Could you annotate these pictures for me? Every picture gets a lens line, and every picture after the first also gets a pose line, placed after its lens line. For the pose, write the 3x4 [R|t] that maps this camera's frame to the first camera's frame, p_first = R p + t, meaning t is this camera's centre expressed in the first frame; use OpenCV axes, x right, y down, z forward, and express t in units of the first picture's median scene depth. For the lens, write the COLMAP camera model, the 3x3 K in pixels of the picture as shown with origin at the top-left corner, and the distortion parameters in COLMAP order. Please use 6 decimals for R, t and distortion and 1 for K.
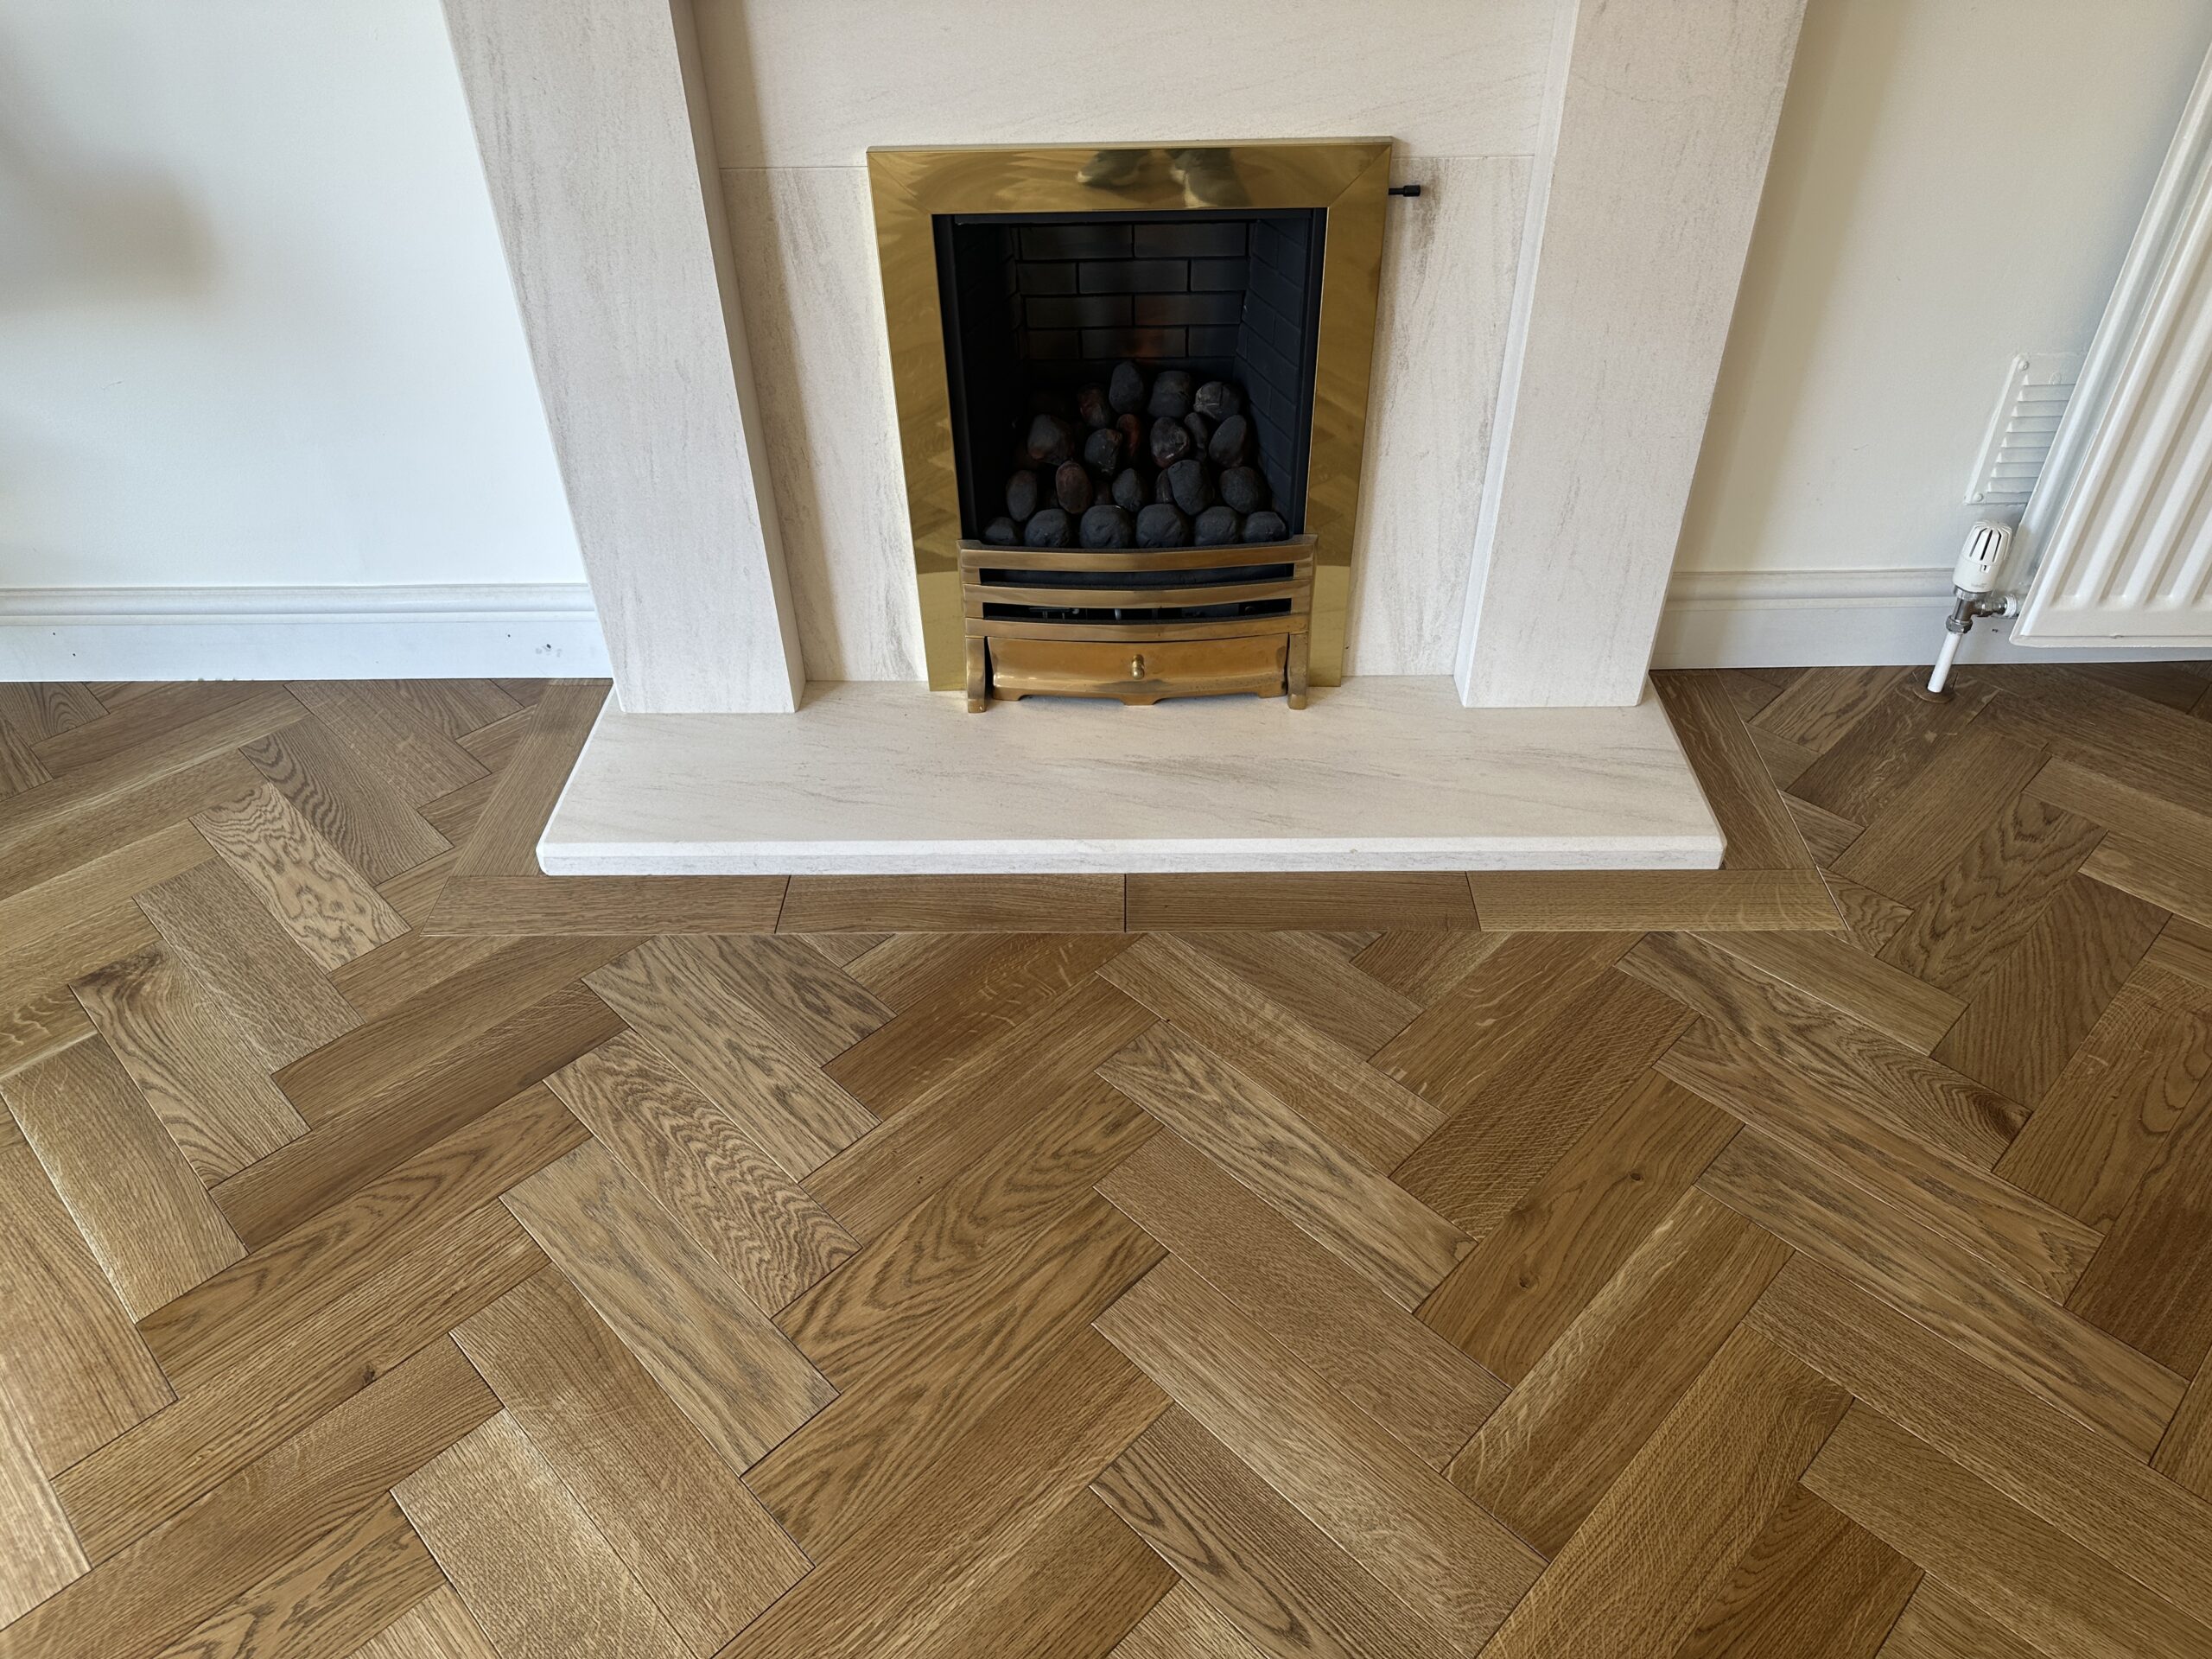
lens RADIAL K [[1507.8, 0, 1106.0], [0, 1507.8, 829.5], [0, 0, 1]] dist [0.002650, 0.000246]
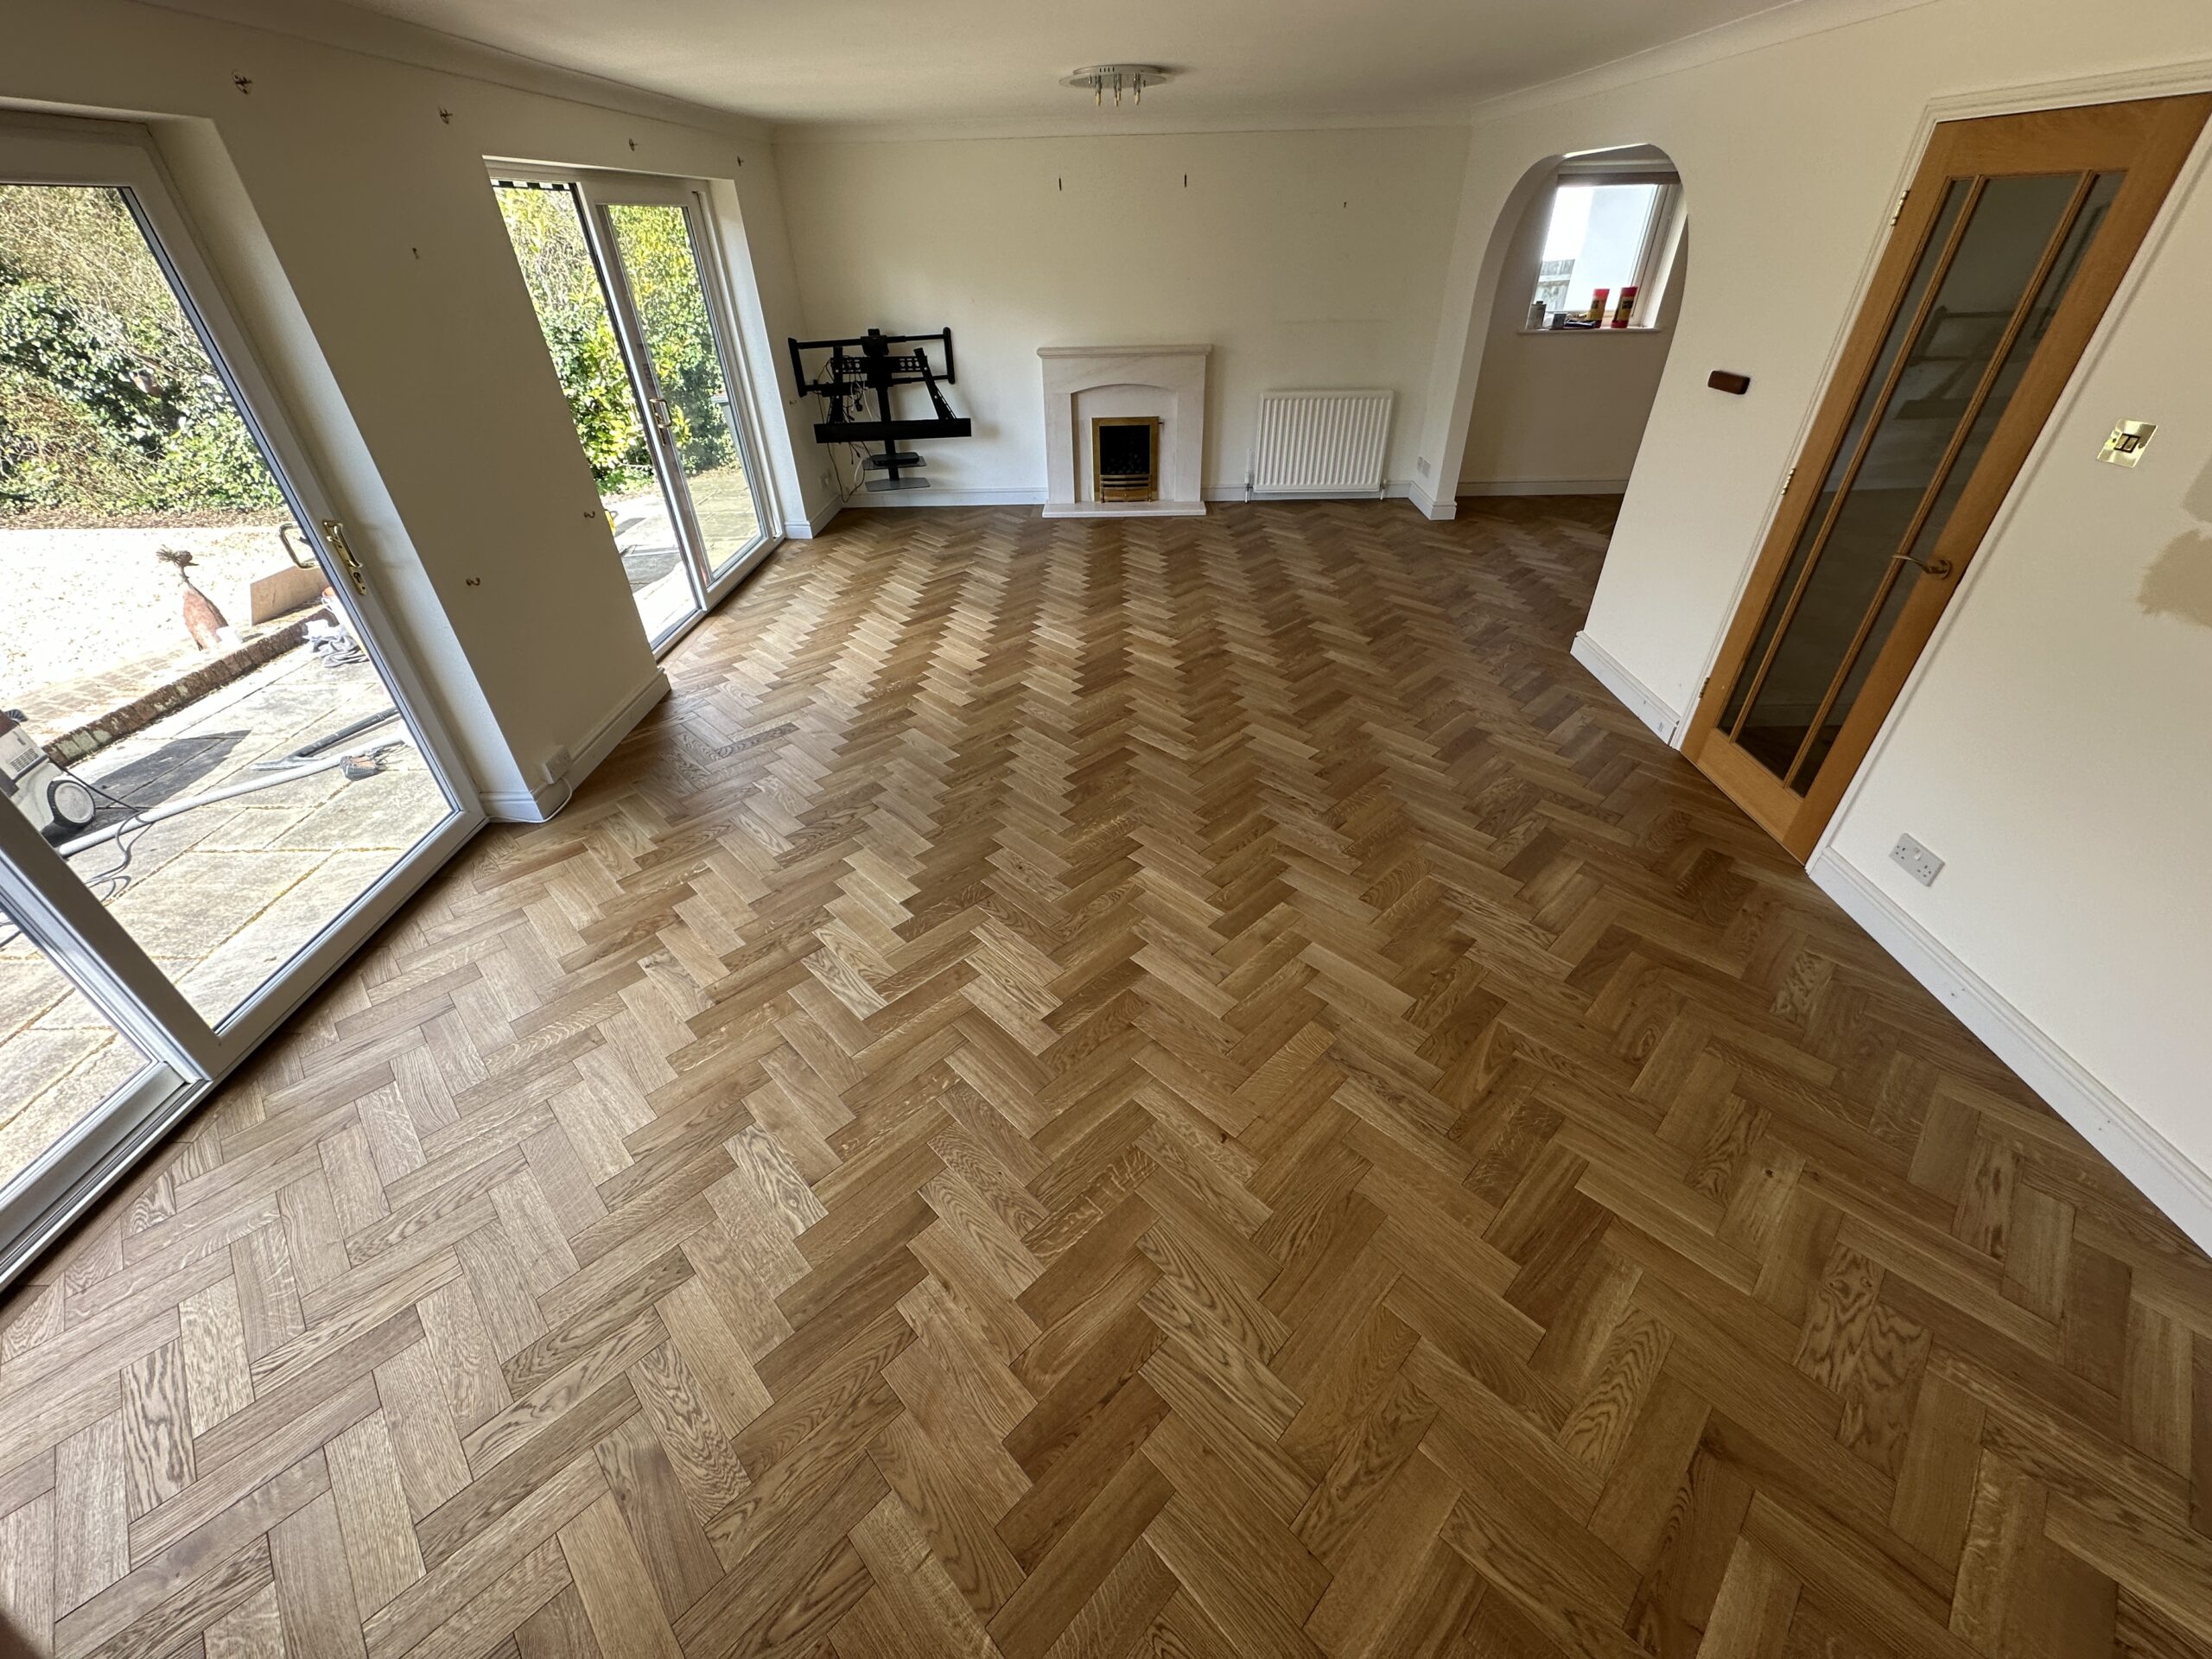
lens RADIAL K [[884.2, 0, 1117.1], [0, 884.2, 833.7], [0, 0, 1]] dist [-0.004486, 0.000178]
pose [[0.999940, -0.000592, 0.010969, -0.066584], [0.001271, 0.998074, -0.062024, 1.699855], [-0.010911, 0.062034, 0.998014, -2.944505]]
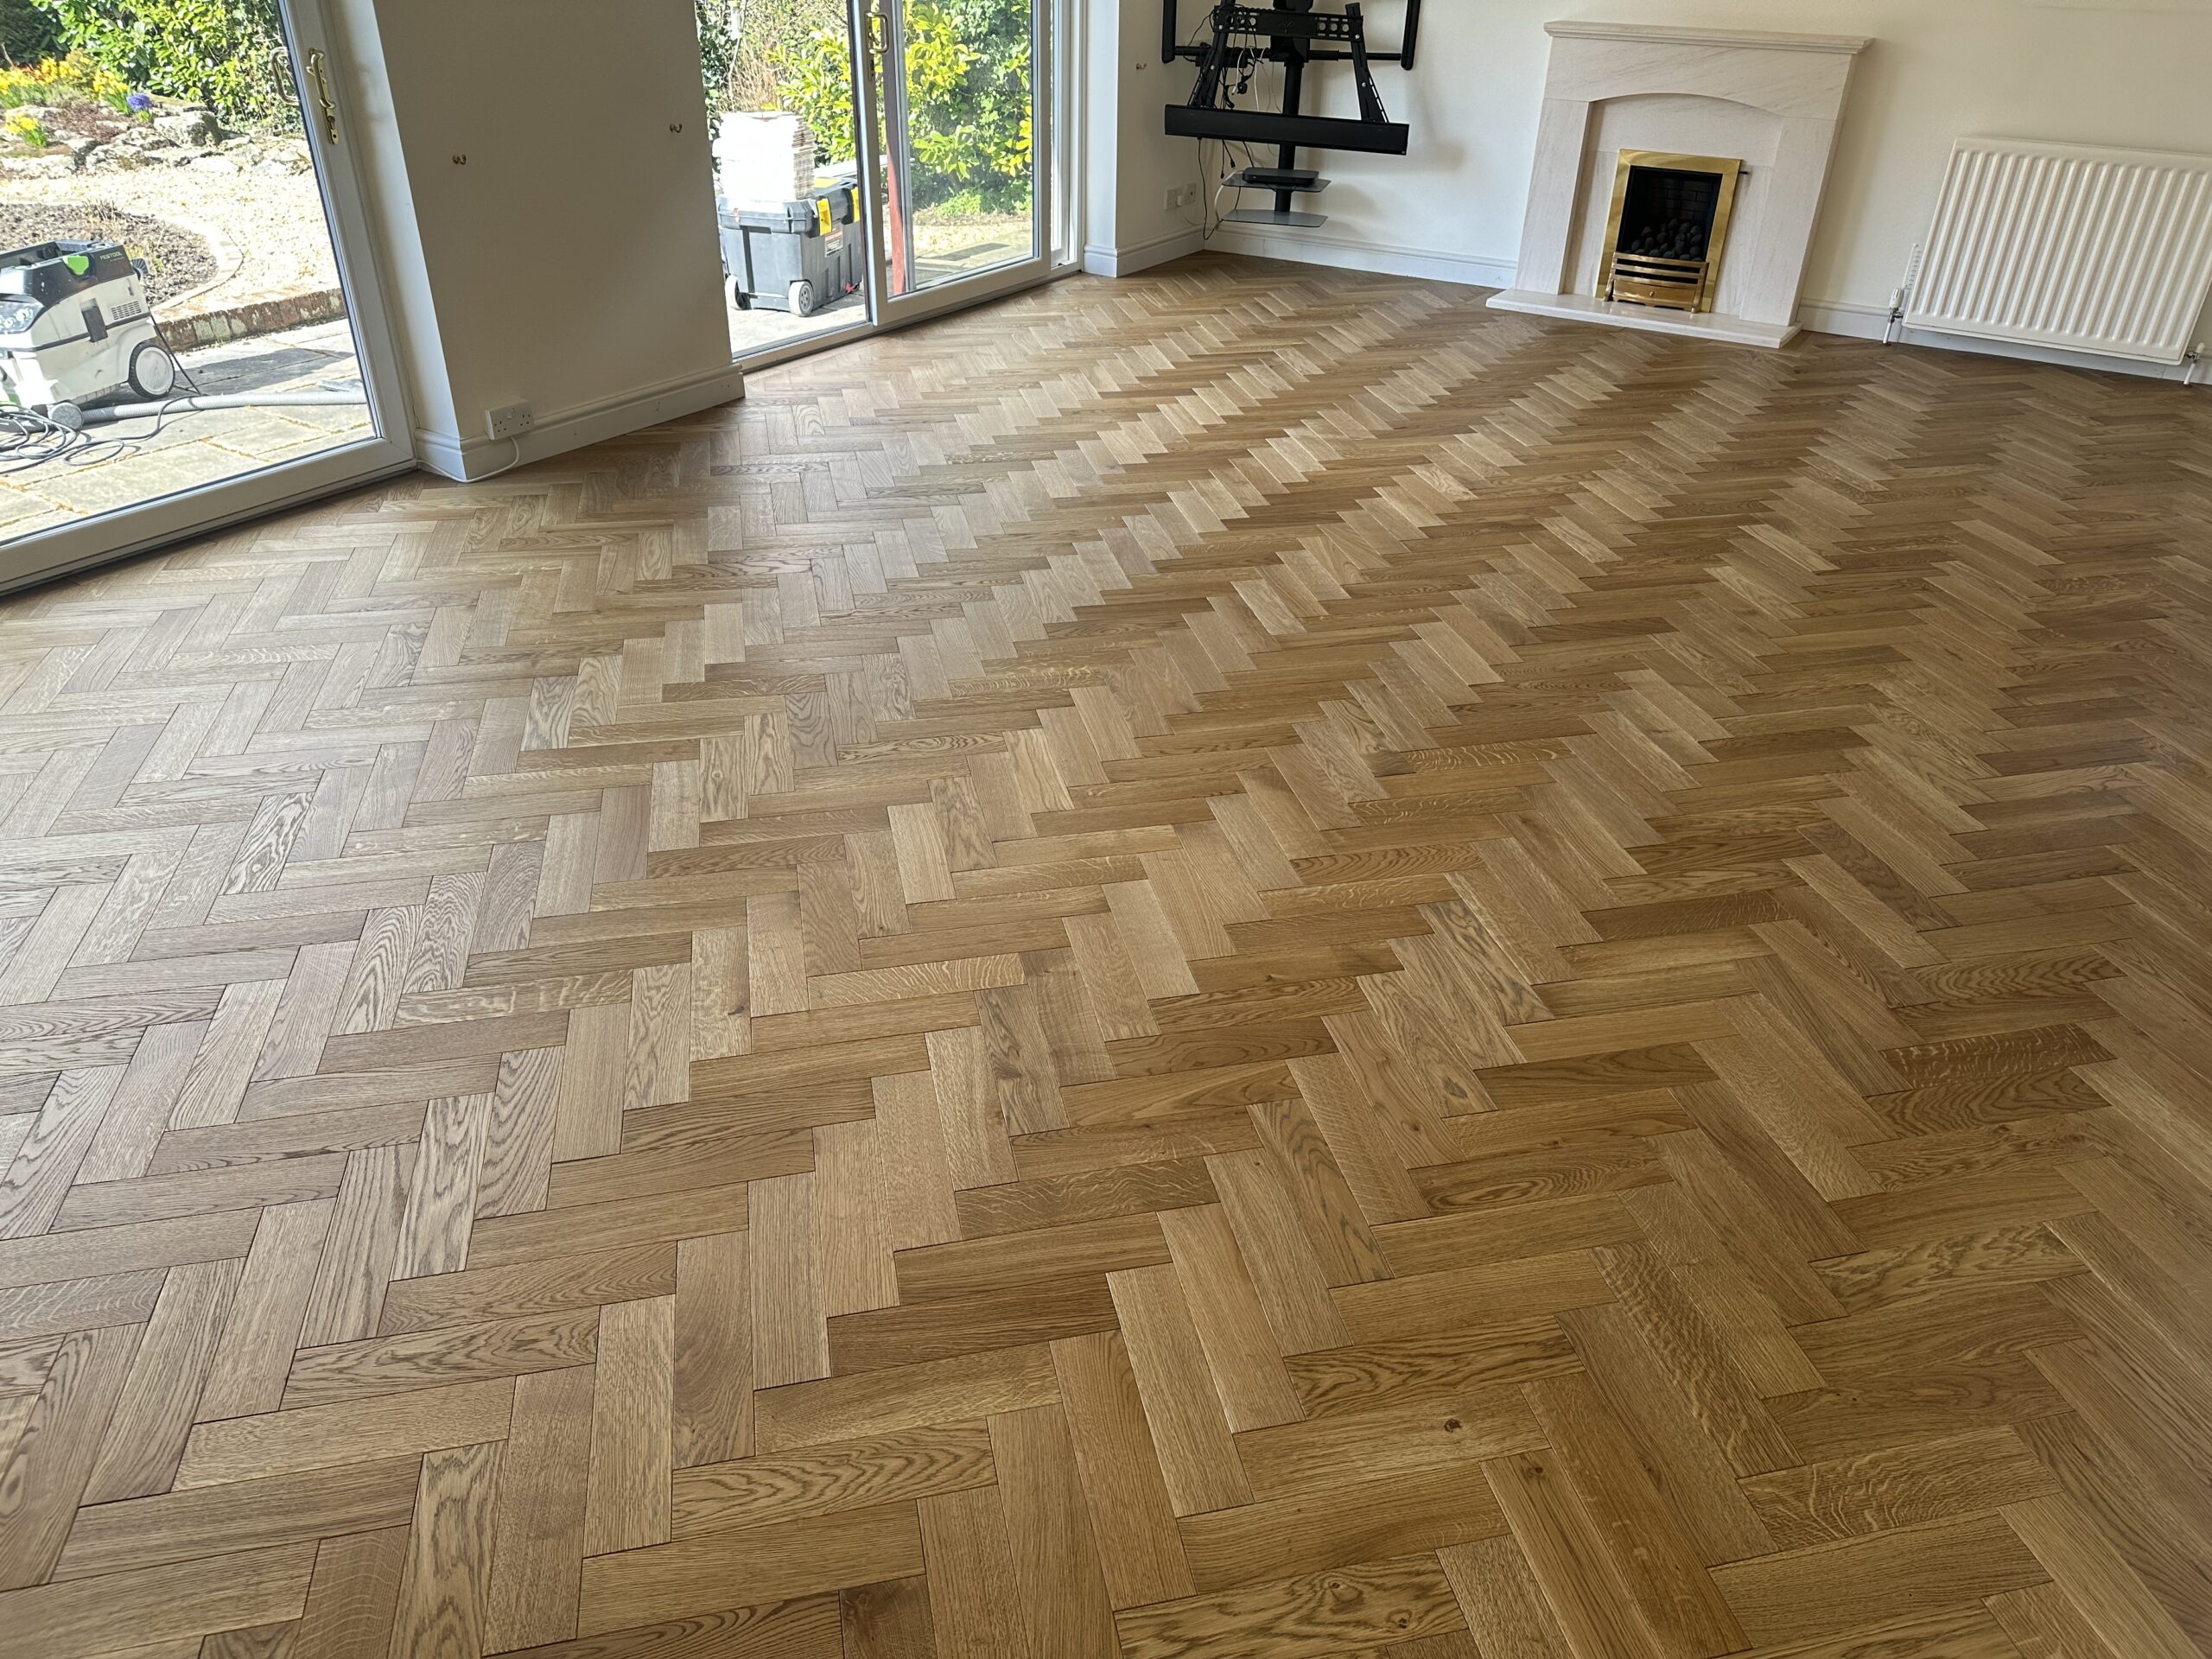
lens RADIAL K [[1562.0, 0, 1106.0], [0, 1562.0, 829.5], [0, 0, 1]] dist [0.081085, -0.105518]
pose [[0.847445, 0.302384, -0.436350, 1.015167], [-0.356976, 0.932942, -0.046777, 1.846122], [0.392944, 0.195407, 0.898560, -2.878952]]
